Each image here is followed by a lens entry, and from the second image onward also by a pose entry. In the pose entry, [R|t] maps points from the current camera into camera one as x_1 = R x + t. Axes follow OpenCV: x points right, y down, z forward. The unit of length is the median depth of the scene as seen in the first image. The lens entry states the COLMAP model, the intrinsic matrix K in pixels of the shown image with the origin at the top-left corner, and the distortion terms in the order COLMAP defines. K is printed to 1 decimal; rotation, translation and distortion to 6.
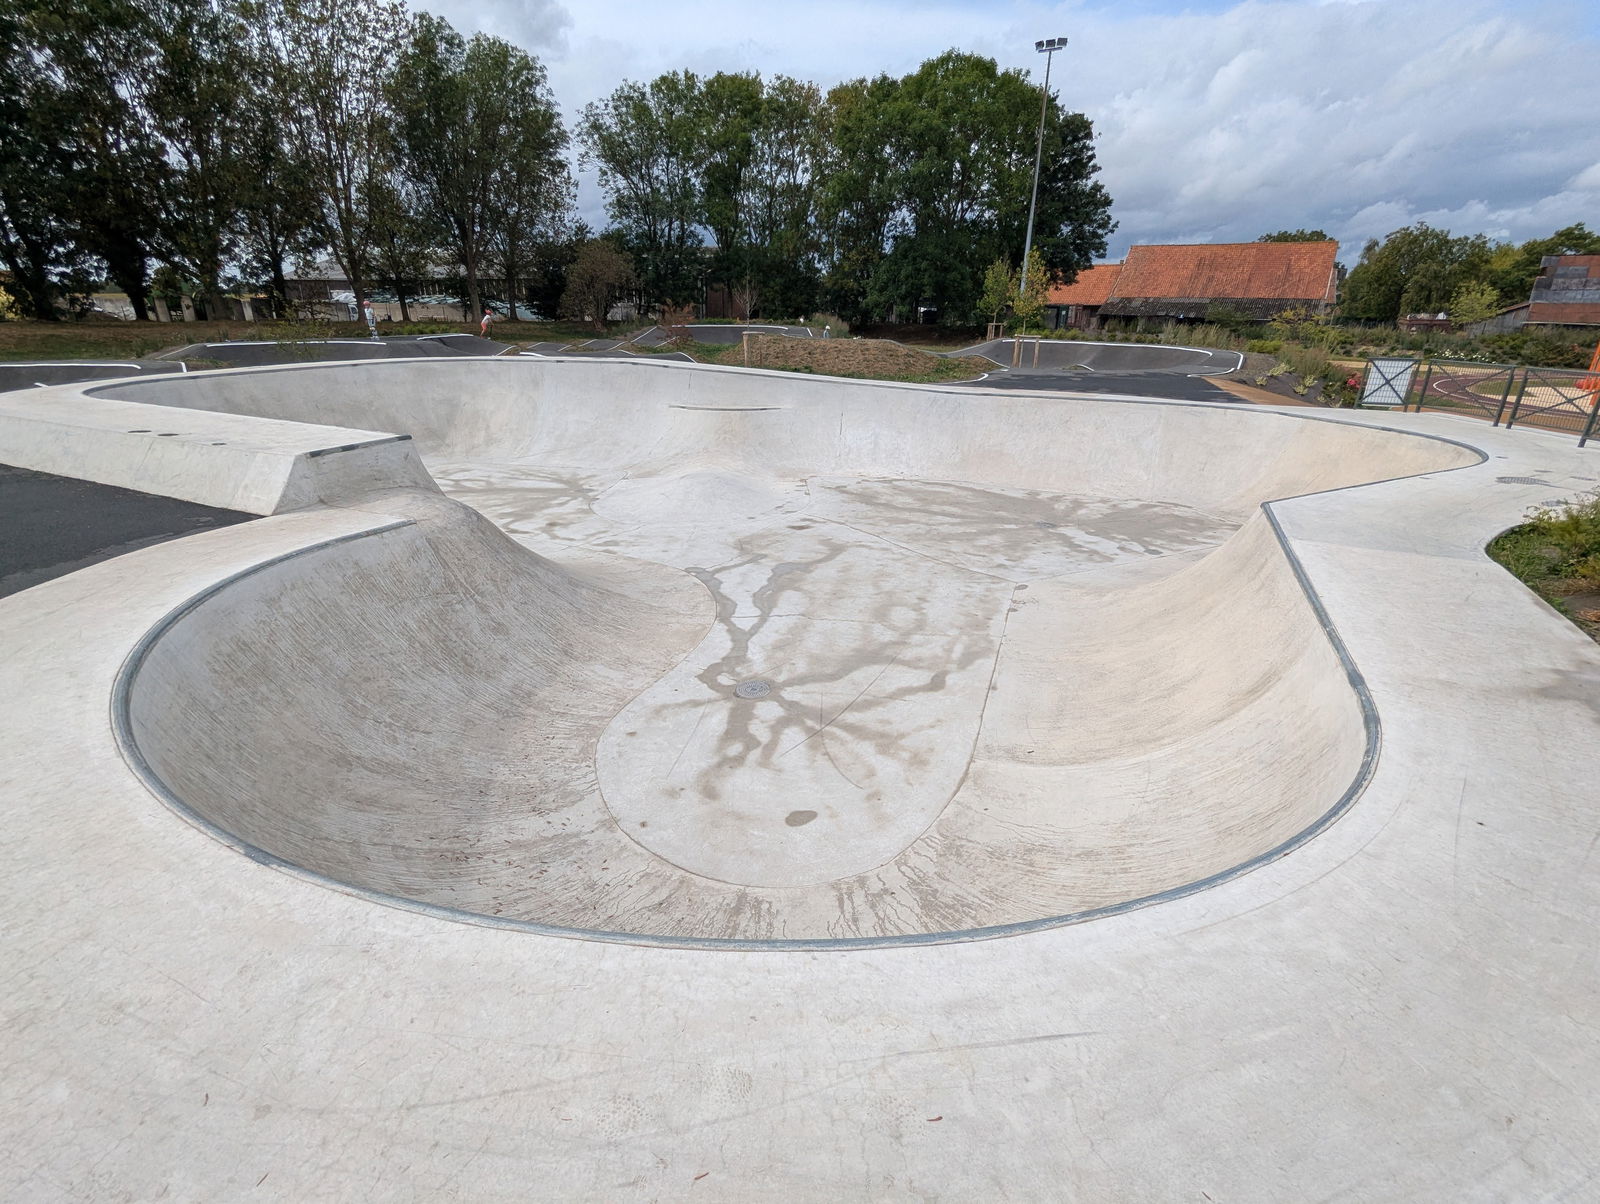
lens RADIAL K [[759.7, 0, 796.8], [0, 759.7, 605.0], [0, 0, 1]] dist [-0.004995, 0.003098]
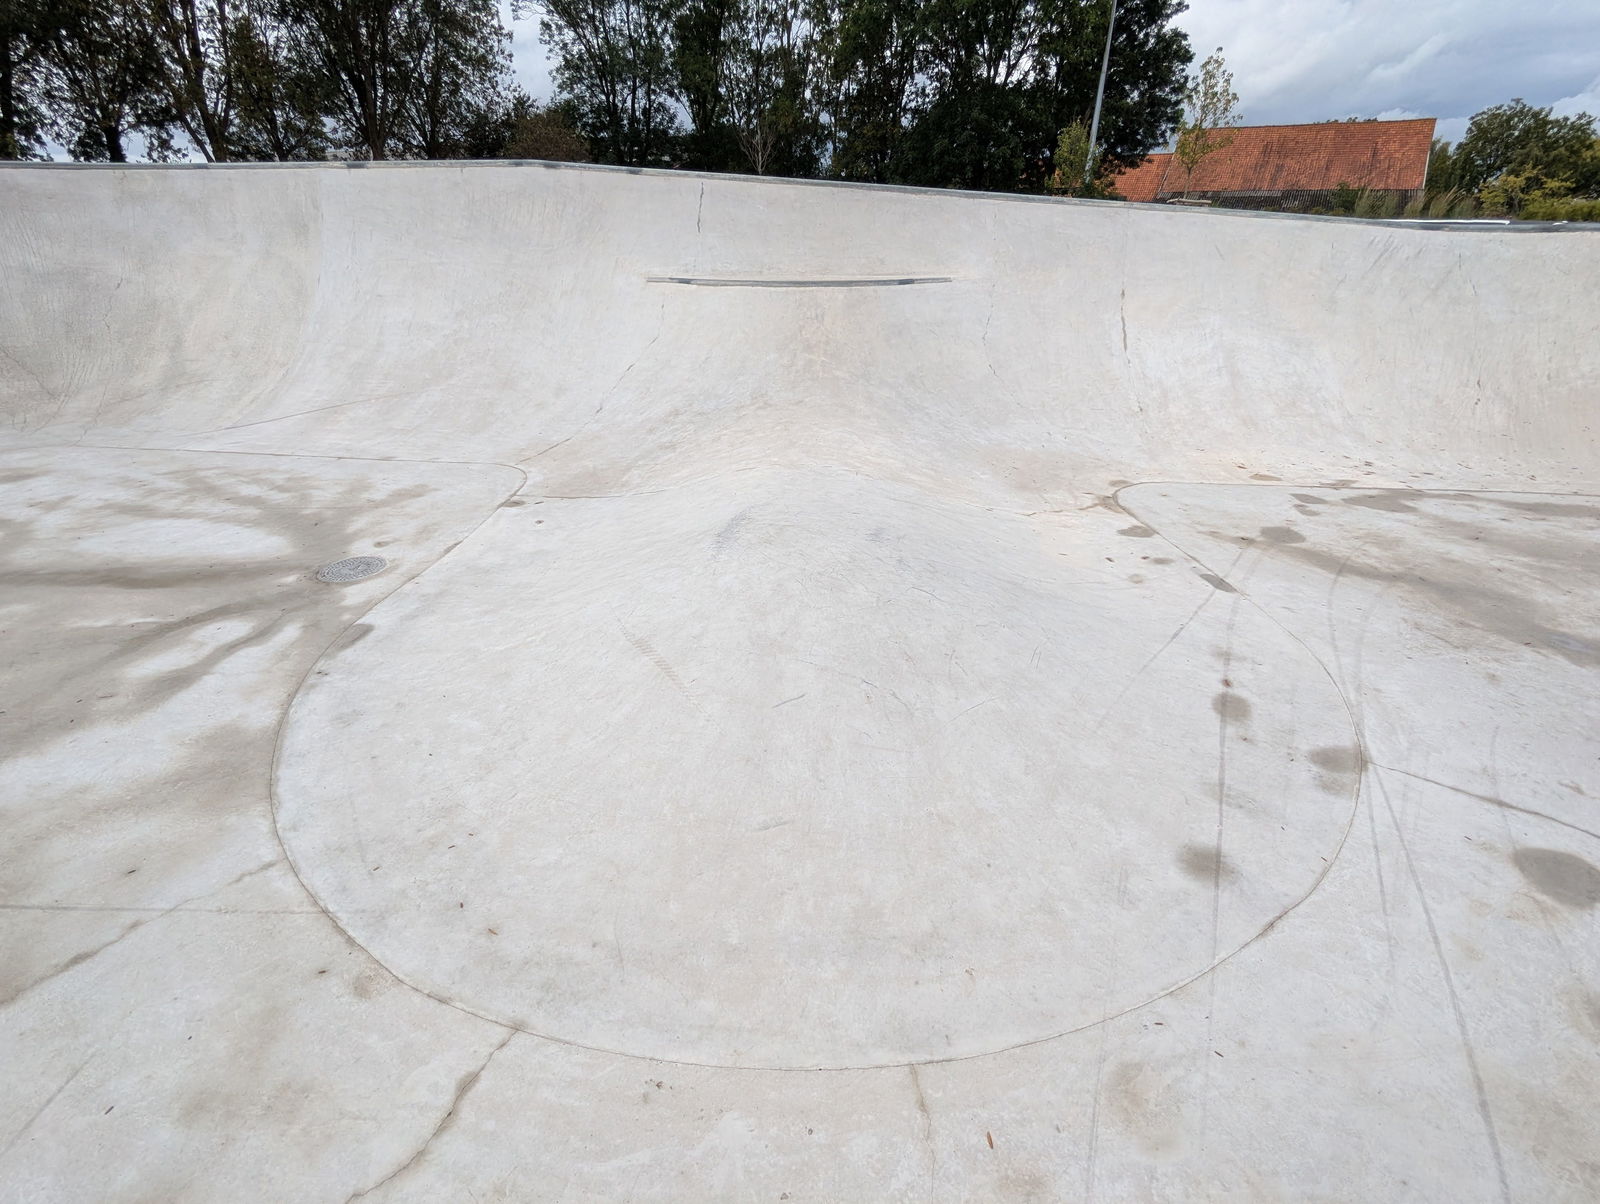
lens RADIAL K [[759.7, 0, 796.8], [0, 759.7, 605.0], [0, 0, 1]] dist [-0.004995, 0.003098]
pose [[0.999446, -0.020922, 0.025886, -0.104277], [0.018596, 0.996031, 0.087039, -0.128959], [-0.027605, -0.086509, 0.995869, 0.593070]]
